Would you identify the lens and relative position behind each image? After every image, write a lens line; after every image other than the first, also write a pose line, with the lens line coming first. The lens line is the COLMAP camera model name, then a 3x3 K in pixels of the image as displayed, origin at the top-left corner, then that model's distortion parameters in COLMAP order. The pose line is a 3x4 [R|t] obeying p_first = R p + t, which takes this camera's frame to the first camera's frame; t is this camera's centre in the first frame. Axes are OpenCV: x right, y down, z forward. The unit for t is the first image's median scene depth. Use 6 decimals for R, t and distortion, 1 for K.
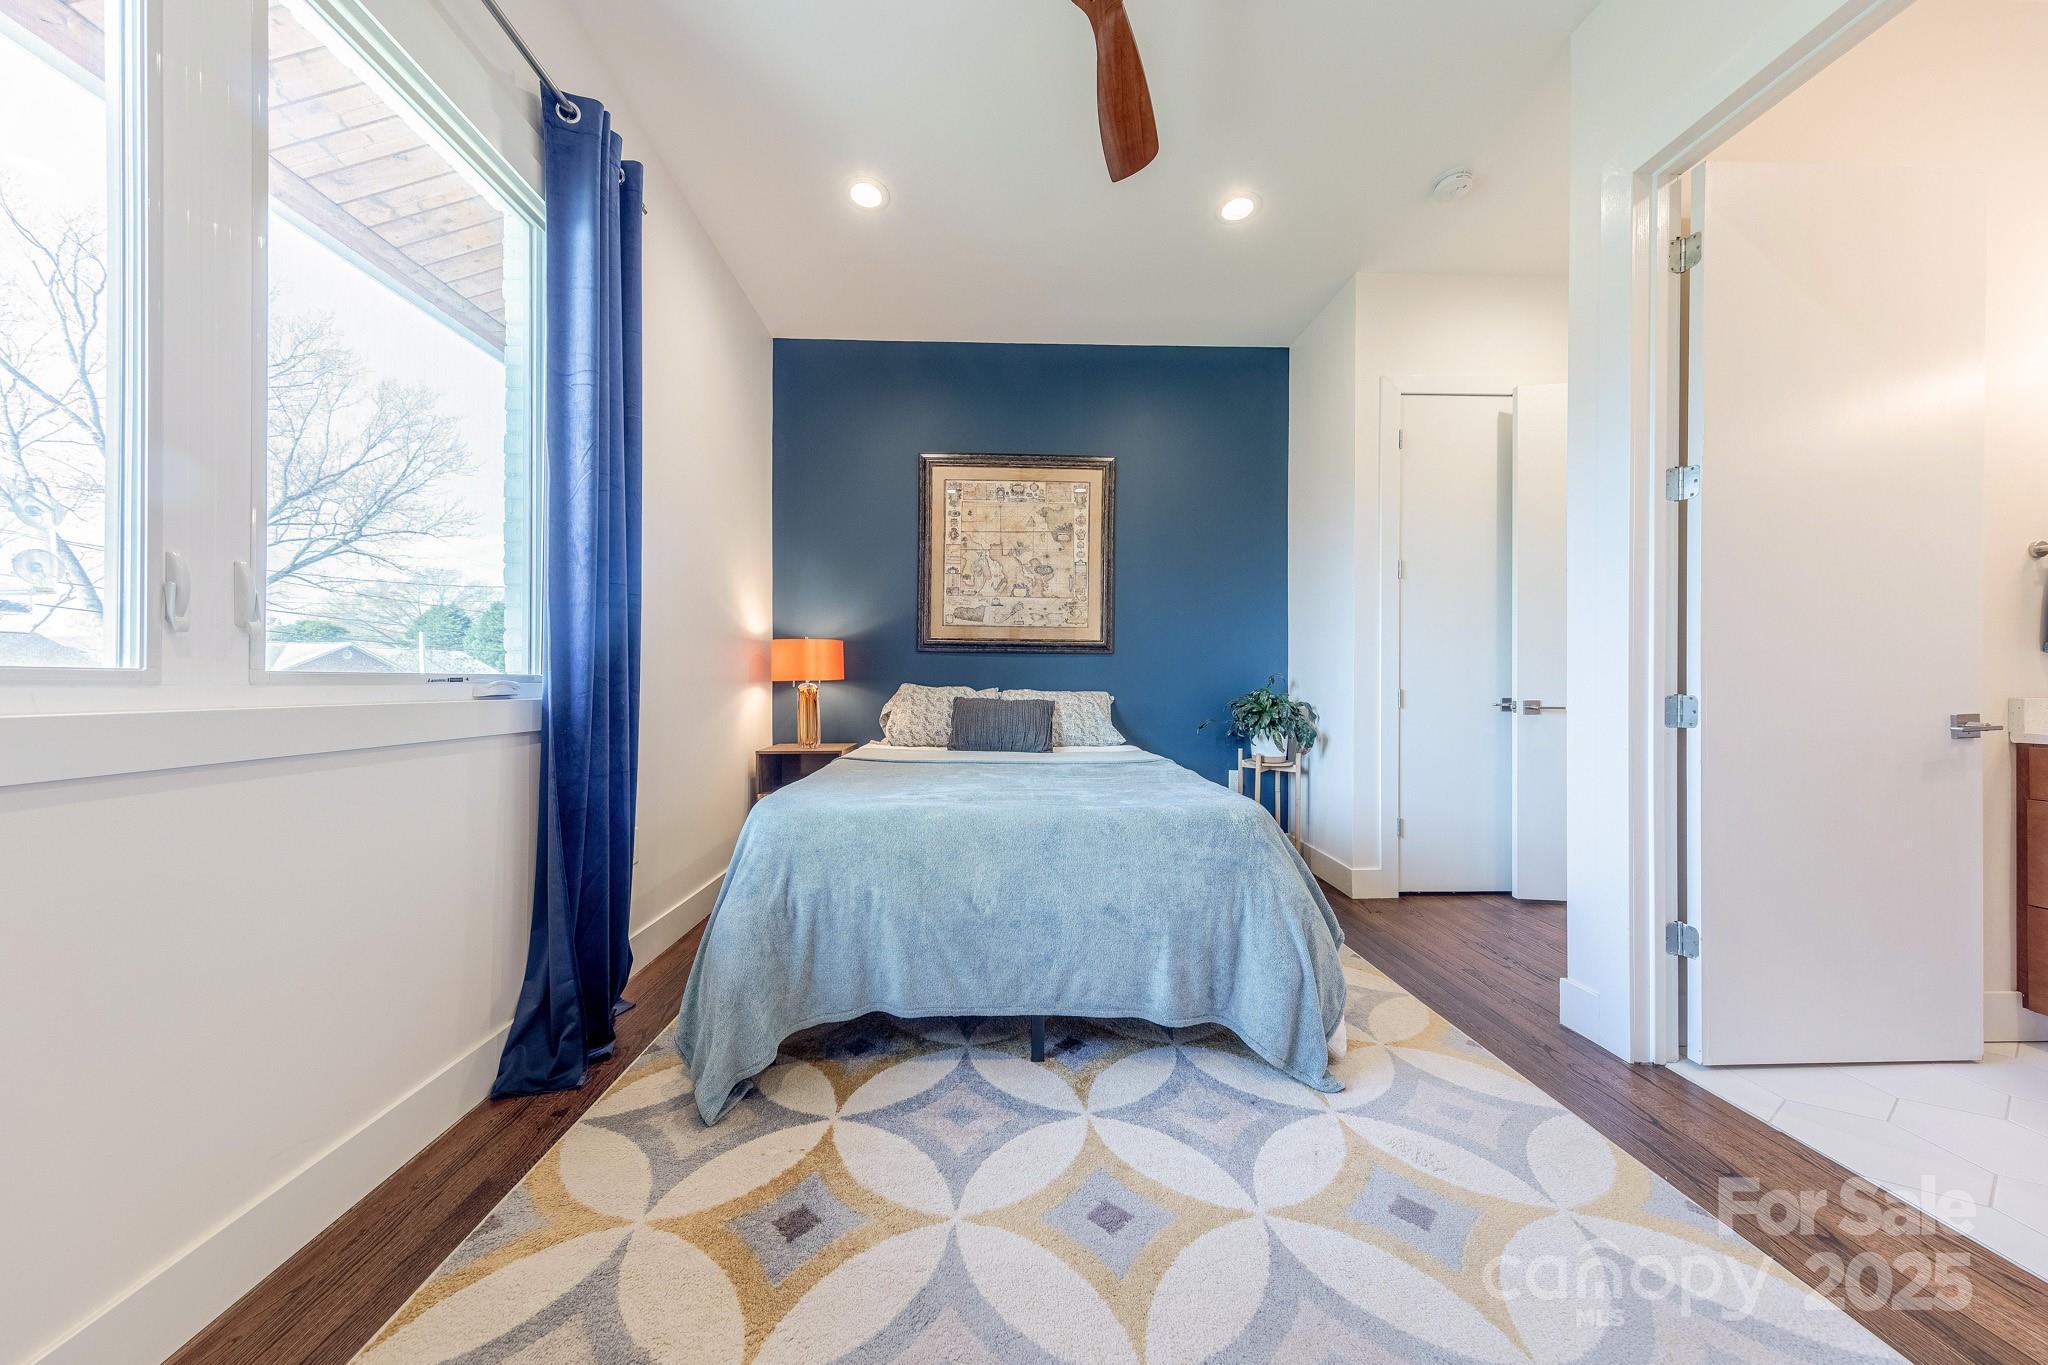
lens RADIAL K [[645.6, 0, 1054.2], [0, 645.6, 681.4], [0, 0, 1]] dist [0.007105, 0.000030]
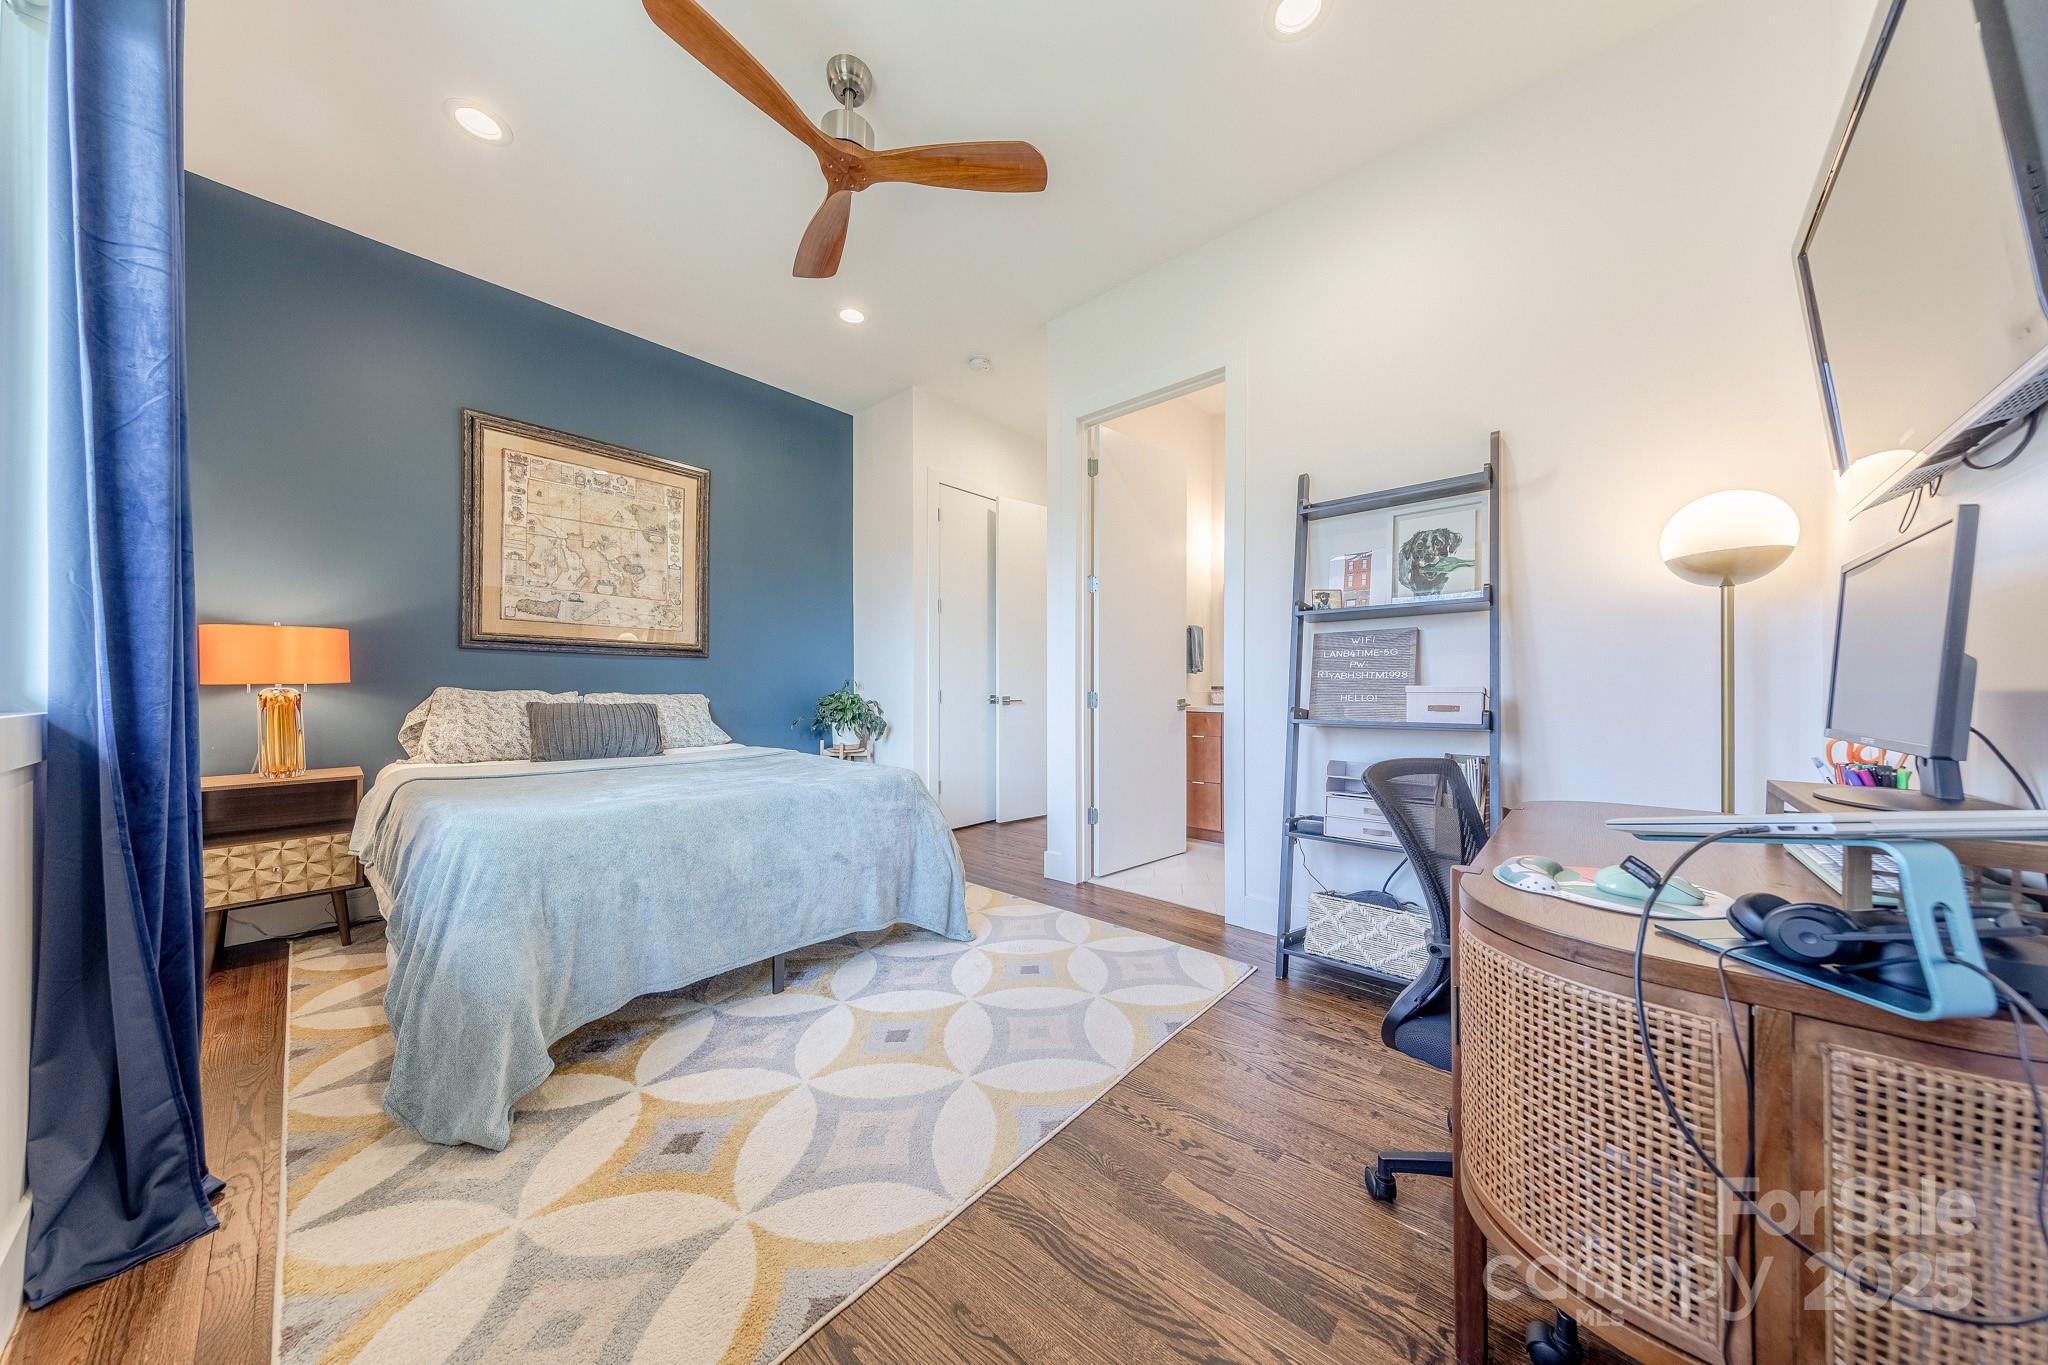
lens RADIAL K [[645.6, 0, 1054.2], [0, 645.6, 681.4], [0, 0, 1]] dist [0.007105, 0.000030]
pose [[0.658441, 0.003092, 0.752626, -0.374995], [-0.002244, 0.999995, -0.002145, -0.004014], [-0.752629, -0.000277, 0.658445, -0.129138]]
